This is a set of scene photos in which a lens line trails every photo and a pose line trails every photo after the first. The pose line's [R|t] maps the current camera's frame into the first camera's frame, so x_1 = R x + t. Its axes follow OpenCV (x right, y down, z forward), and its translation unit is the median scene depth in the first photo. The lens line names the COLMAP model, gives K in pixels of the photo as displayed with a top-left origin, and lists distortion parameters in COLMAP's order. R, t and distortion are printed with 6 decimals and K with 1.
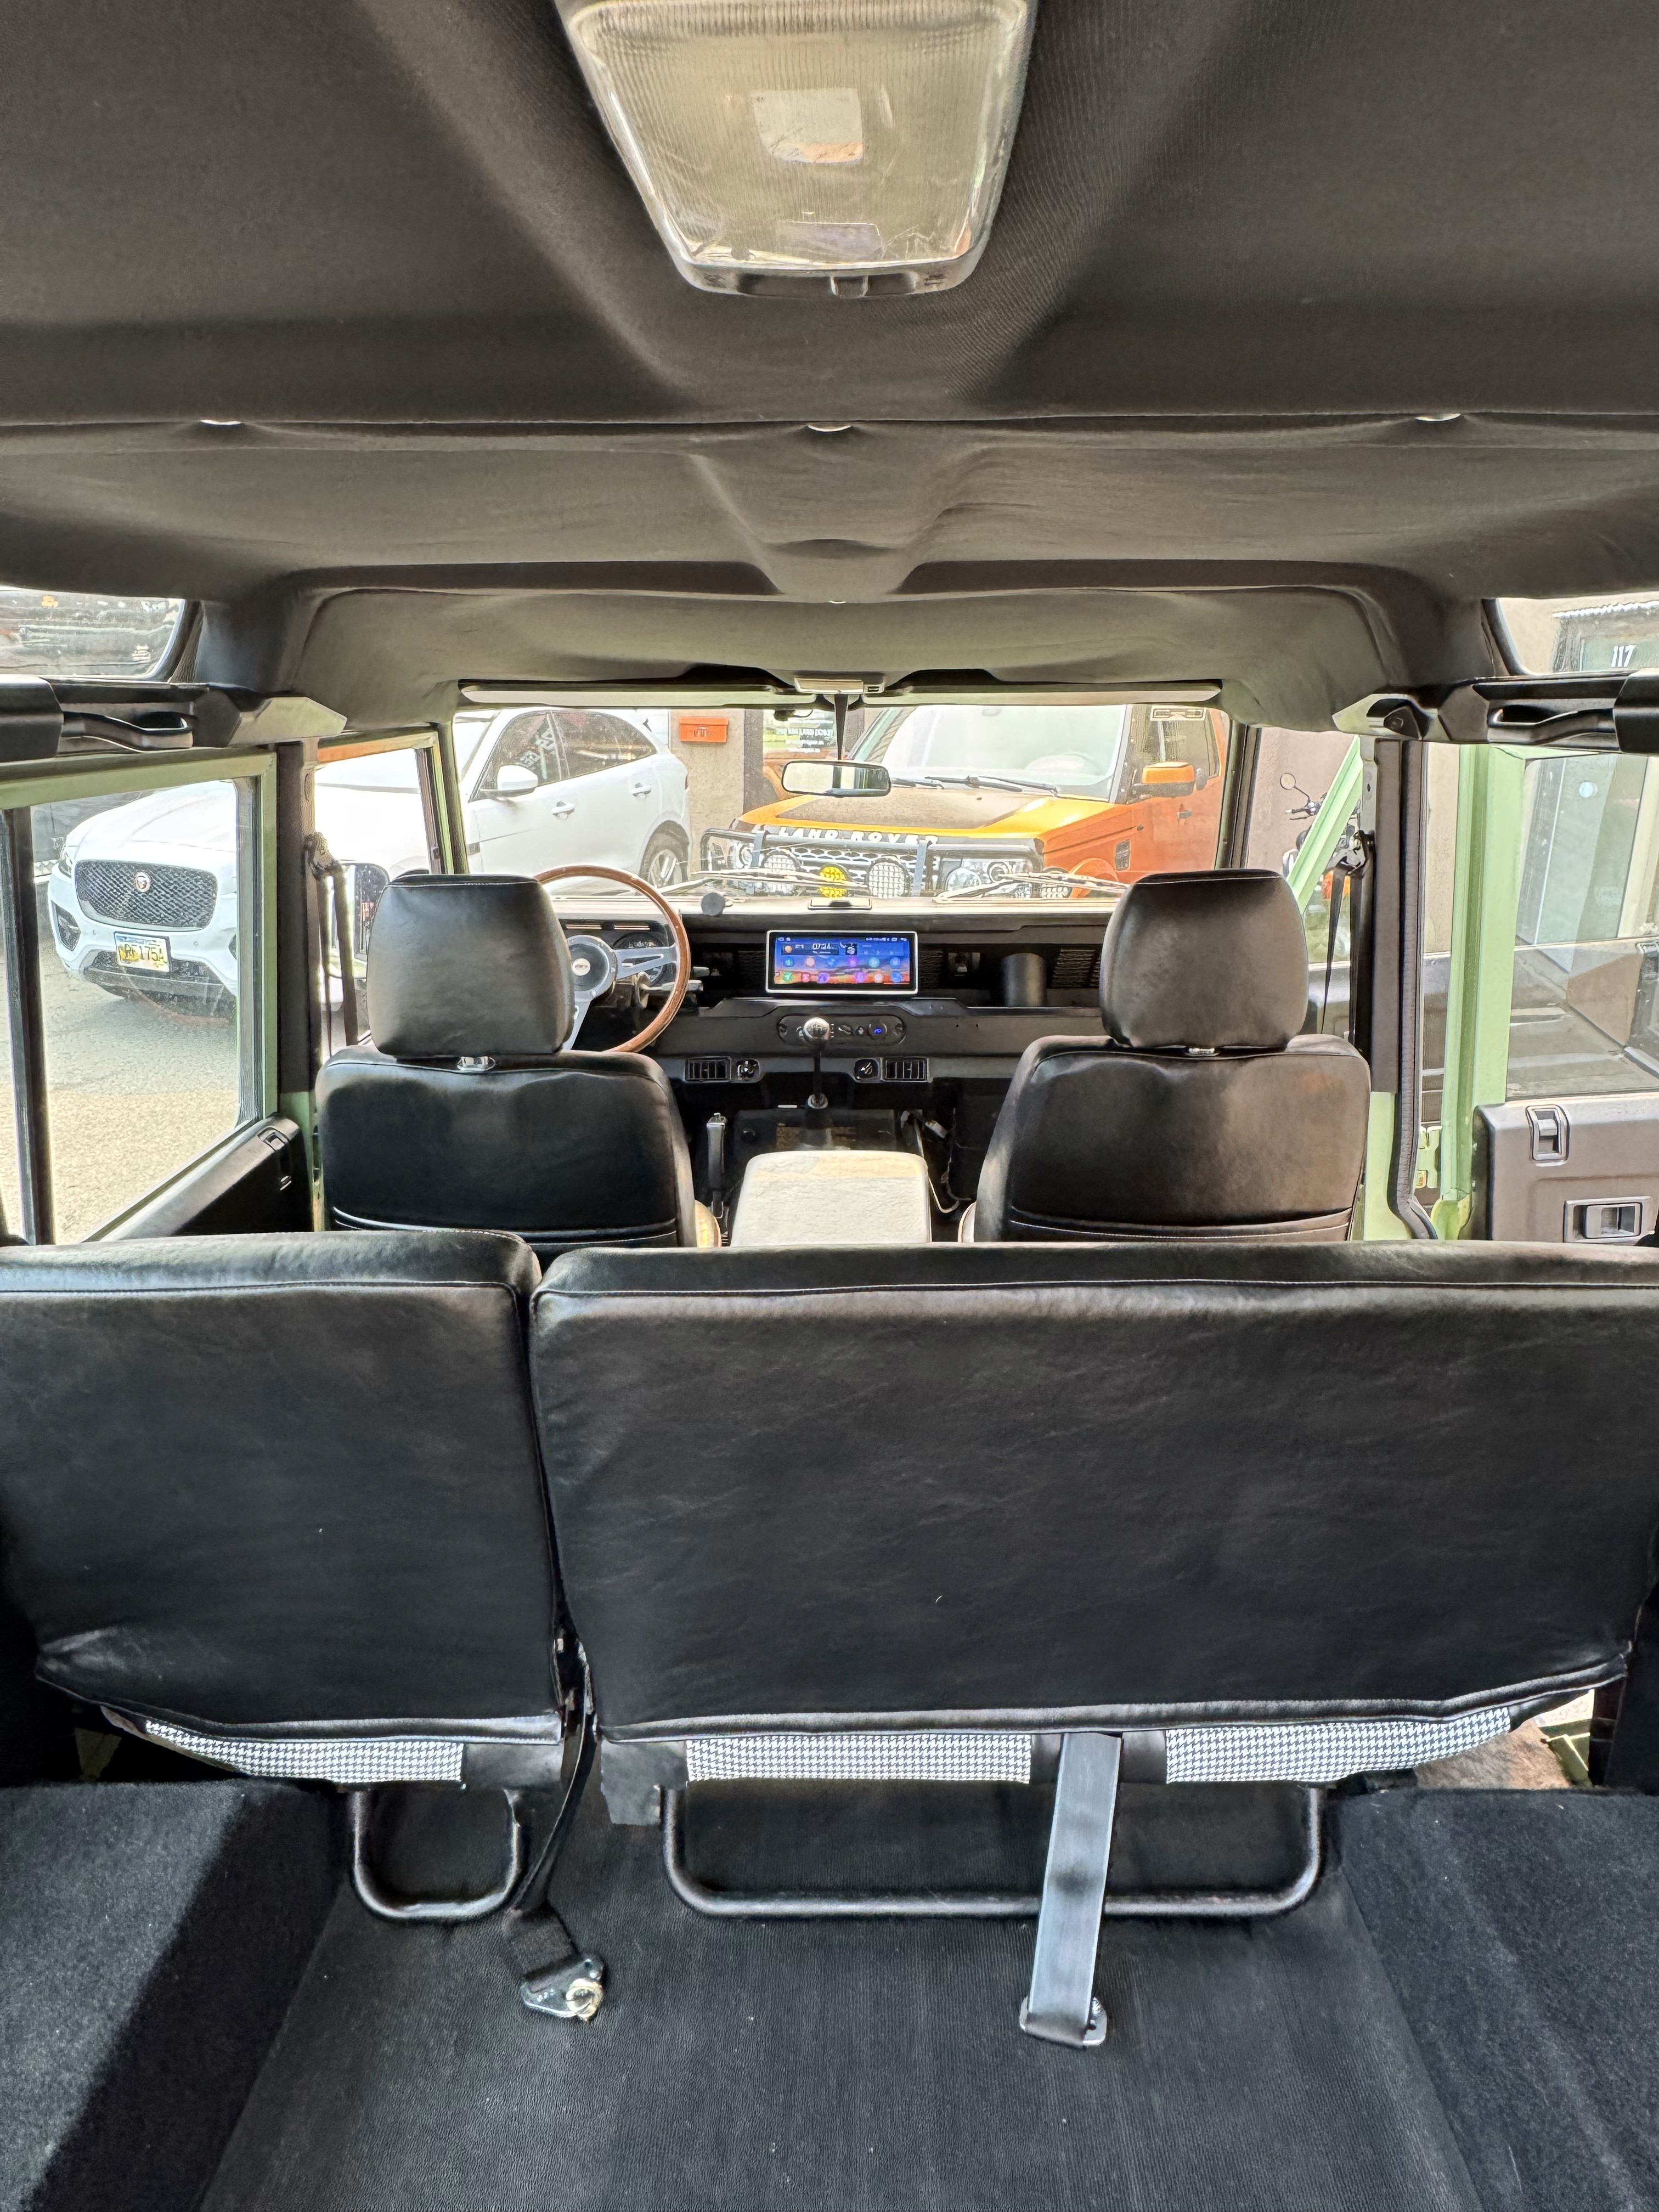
lens RADIAL K [[1419.7, 0, 829.5], [0, 1419.7, 1106.0], [0, 0, 1]] dist [-0.005122, 0.002891]
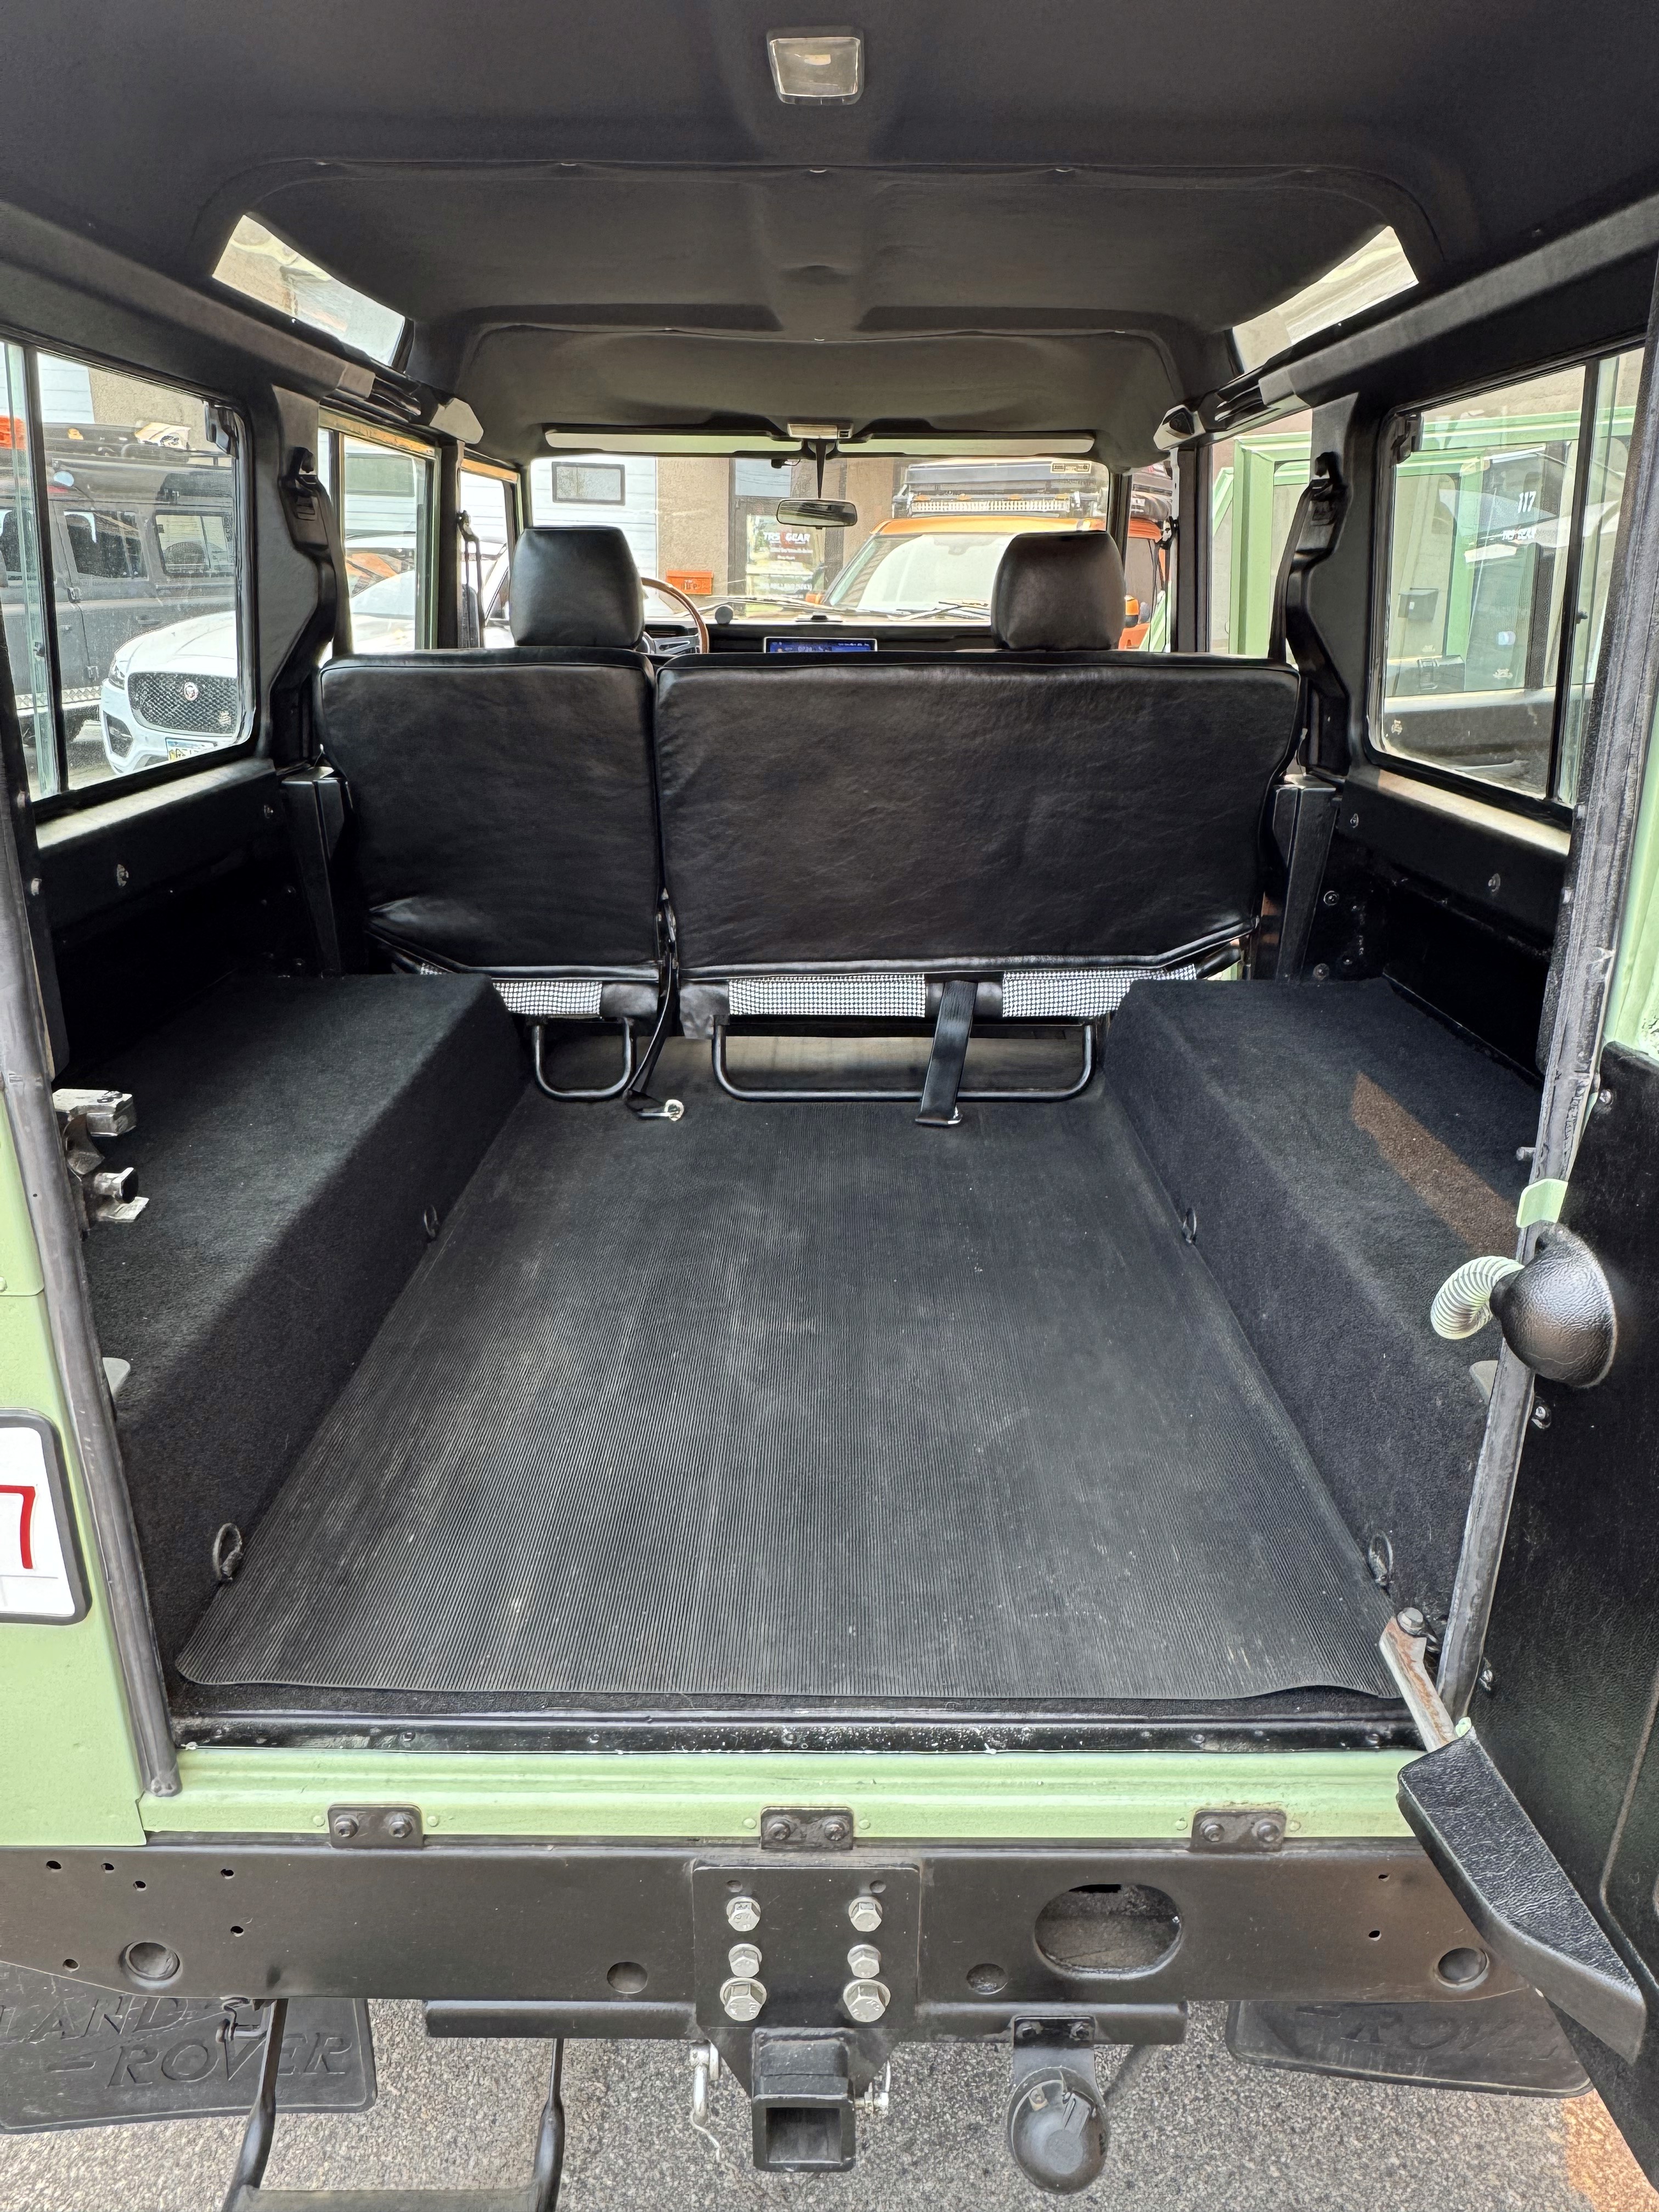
lens RADIAL K [[1408.7, 0, 829.5], [0, 1408.7, 1106.0], [0, 0, 1]] dist [-0.008000, -0.003768]
pose [[0.999834, 0.006144, 0.017149, -0.005841], [-0.007403, 0.997206, 0.074338, 0.476786], [-0.016645, -0.074453, 0.997086, -0.768366]]
